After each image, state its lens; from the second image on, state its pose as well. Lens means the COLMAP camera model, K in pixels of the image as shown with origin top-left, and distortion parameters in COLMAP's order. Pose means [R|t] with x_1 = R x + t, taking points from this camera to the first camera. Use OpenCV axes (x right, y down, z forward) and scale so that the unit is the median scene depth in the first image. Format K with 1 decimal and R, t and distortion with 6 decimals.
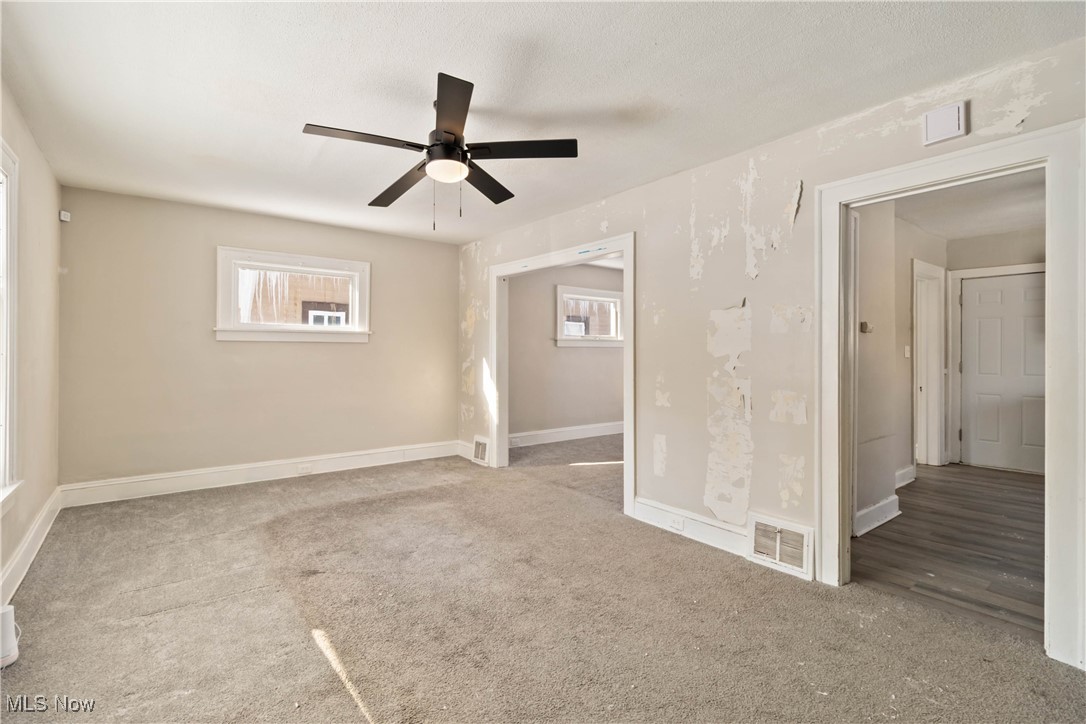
lens RADIAL K [[501.6, 0, 535.2], [0, 501.6, 354.1], [0, 0, 1]] dist [0.004987, 0.000268]
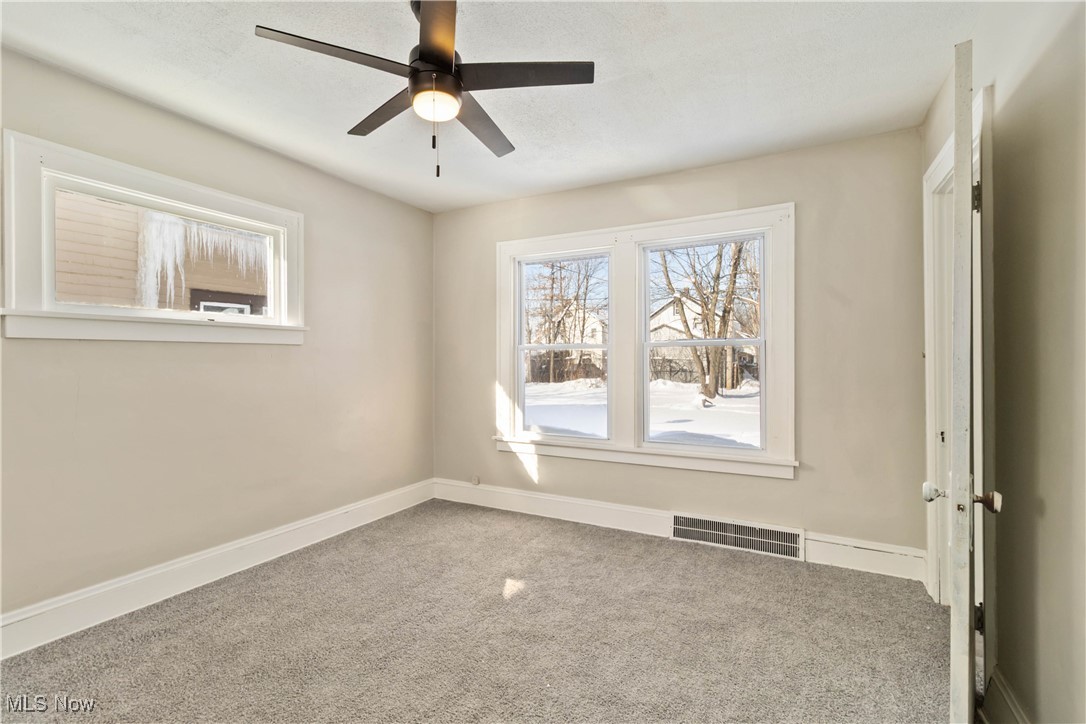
lens RADIAL K [[501.6, 0, 536.1], [0, 501.6, 359.5], [0, 0, 1]] dist [0.004987, 0.000268]
pose [[0.915477, -0.004705, 0.402344, 0.408330], [0.005604, 0.999984, -0.001057, 0.000162], [-0.402332, 0.003222, 0.915488, 1.160548]]
